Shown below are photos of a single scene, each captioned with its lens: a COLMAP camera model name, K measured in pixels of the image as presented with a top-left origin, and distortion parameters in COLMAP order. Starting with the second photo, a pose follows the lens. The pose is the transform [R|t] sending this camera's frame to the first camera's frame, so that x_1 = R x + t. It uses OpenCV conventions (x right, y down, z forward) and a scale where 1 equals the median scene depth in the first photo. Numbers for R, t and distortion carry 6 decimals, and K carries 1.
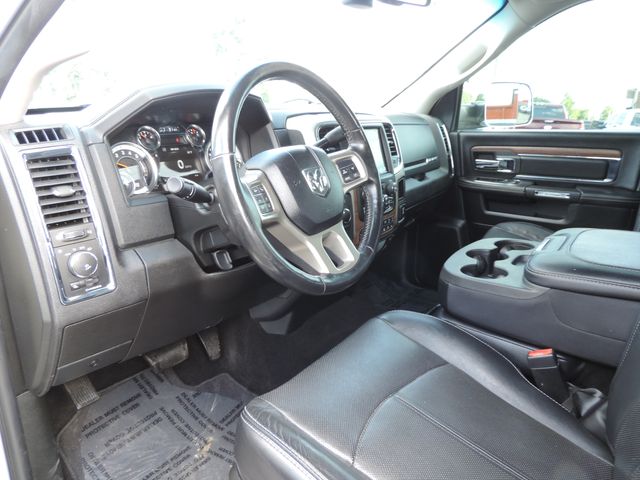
lens RADIAL K [[456.2, 0, 320.0], [0, 456.2, 240.0], [0, 0, 1]] dist [-0.017598, -0.000181]
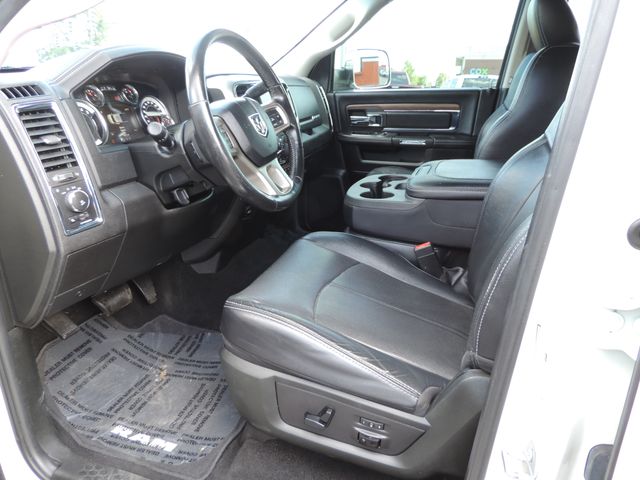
lens RADIAL K [[456.2, 0, 320.0], [0, 456.2, 240.0], [0, 0, 1]] dist [-0.017598, -0.000181]
pose [[0.954731, -0.107578, 0.277338, -0.176603], [0.090146, 0.993108, 0.074895, 0.084915], [-0.283484, -0.046504, 0.957849, -0.221193]]
